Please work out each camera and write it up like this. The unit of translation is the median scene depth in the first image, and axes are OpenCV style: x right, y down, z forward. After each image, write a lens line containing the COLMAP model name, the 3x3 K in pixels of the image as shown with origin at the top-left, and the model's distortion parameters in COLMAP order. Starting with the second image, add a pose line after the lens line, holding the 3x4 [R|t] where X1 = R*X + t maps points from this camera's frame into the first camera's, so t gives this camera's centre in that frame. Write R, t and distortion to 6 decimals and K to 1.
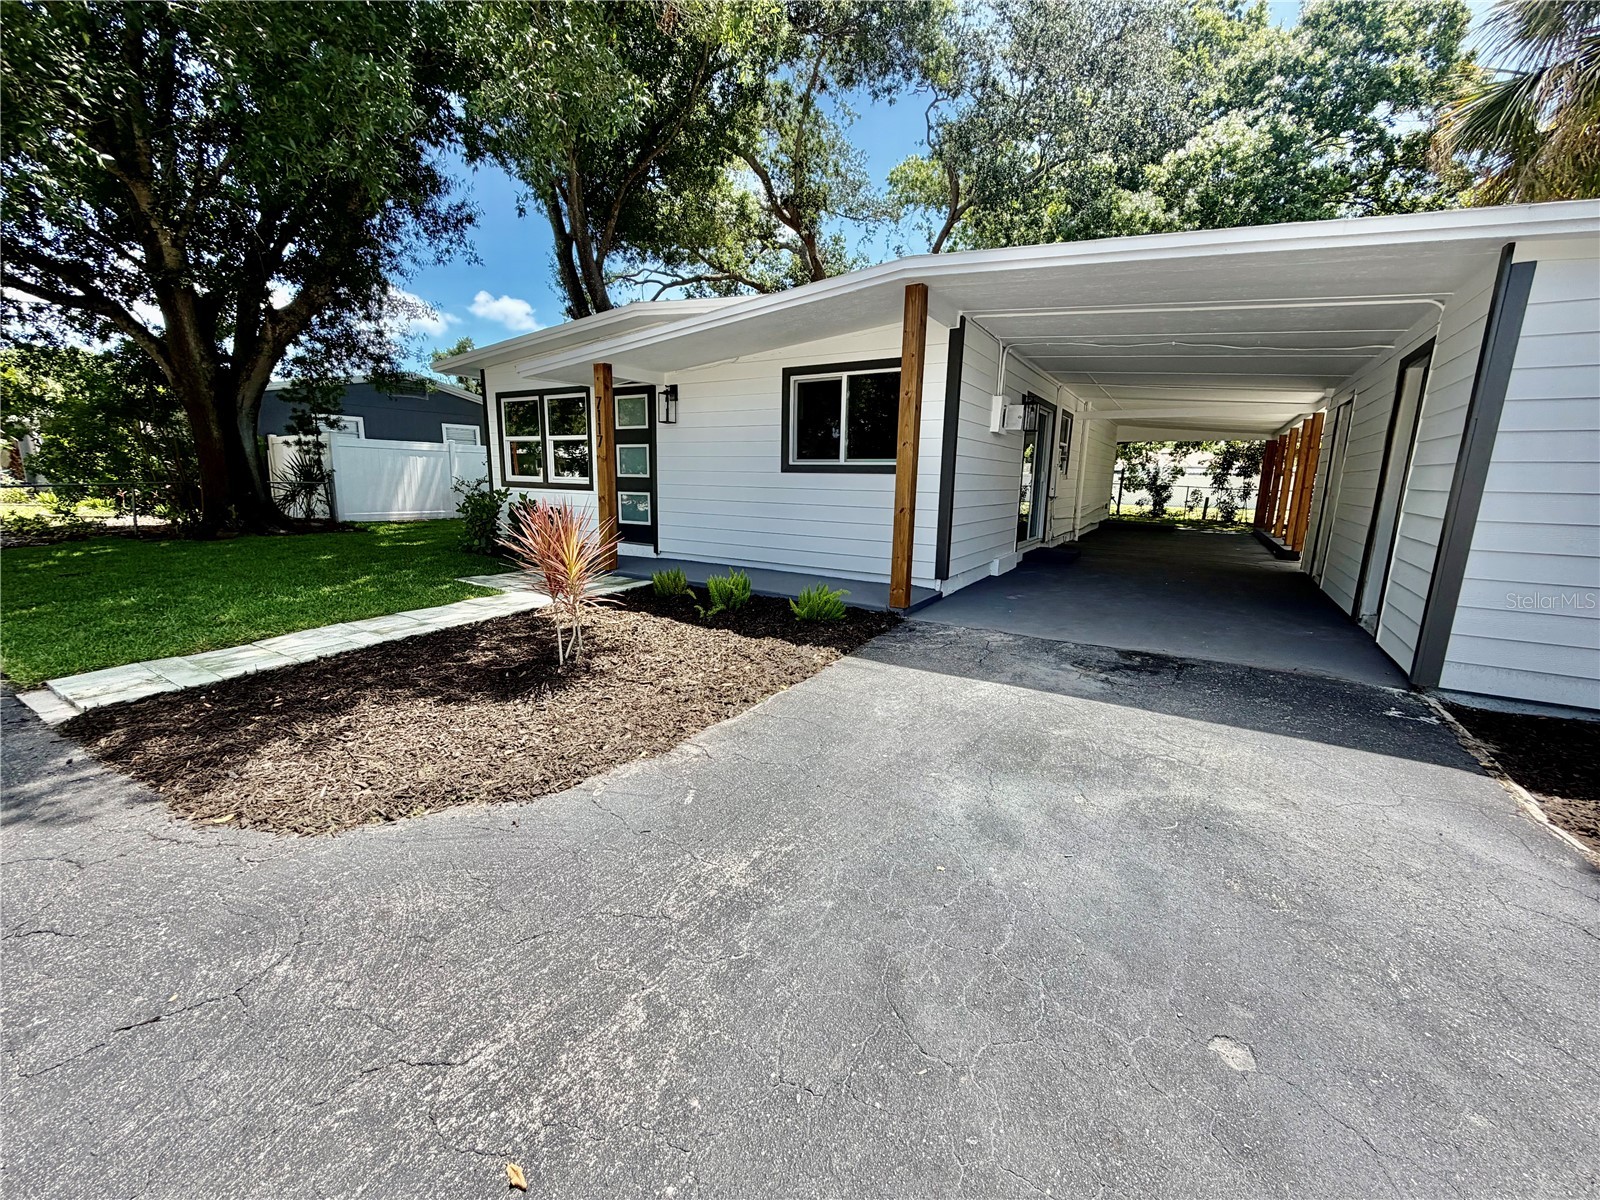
lens RADIAL K [[639.8, 0, 800.4], [0, 639.8, 602.9], [0, 0, 1]] dist [-0.007216, -0.000179]
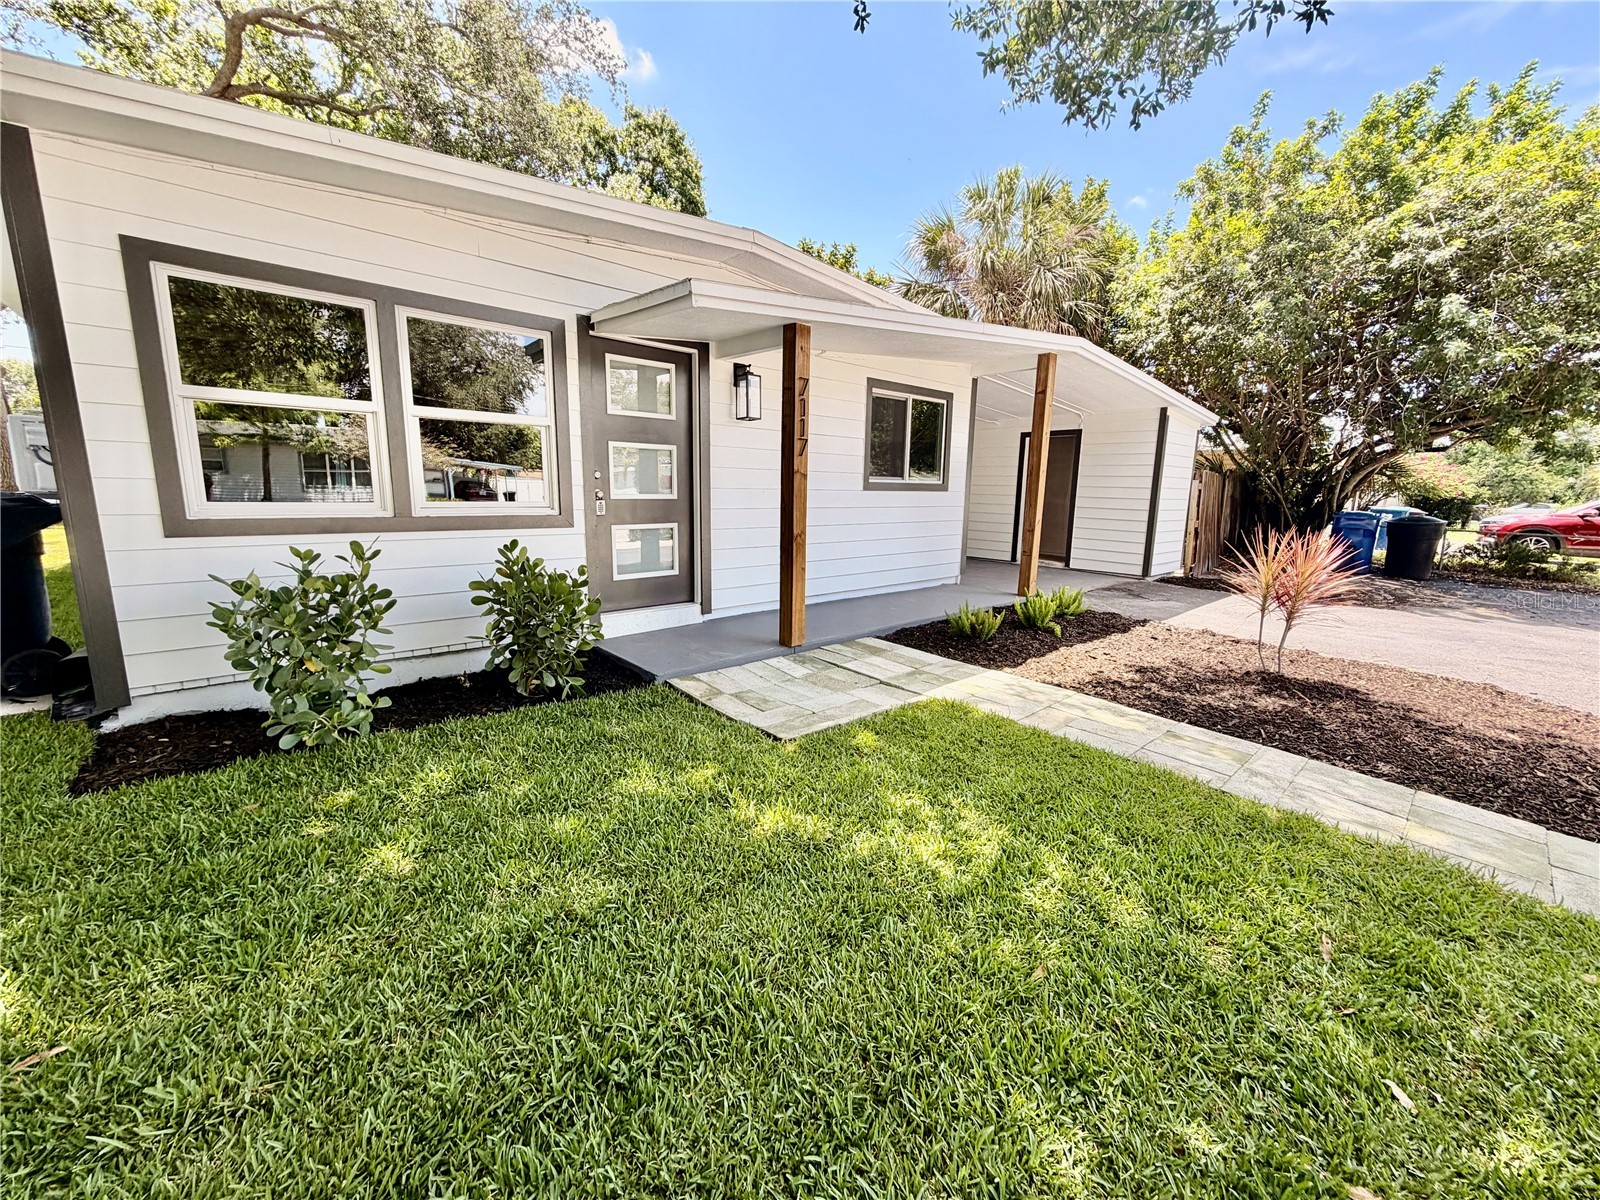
lens RADIAL K [[639.8, 0, 800.7], [0, 639.8, 596.9], [0, 0, 1]] dist [-0.007216, -0.000179]
pose [[0.271369, -0.191844, 0.943162, -0.810083], [0.155918, 0.975753, 0.153612, -0.179708], [-0.949762, 0.105370, 0.294701, 0.712008]]
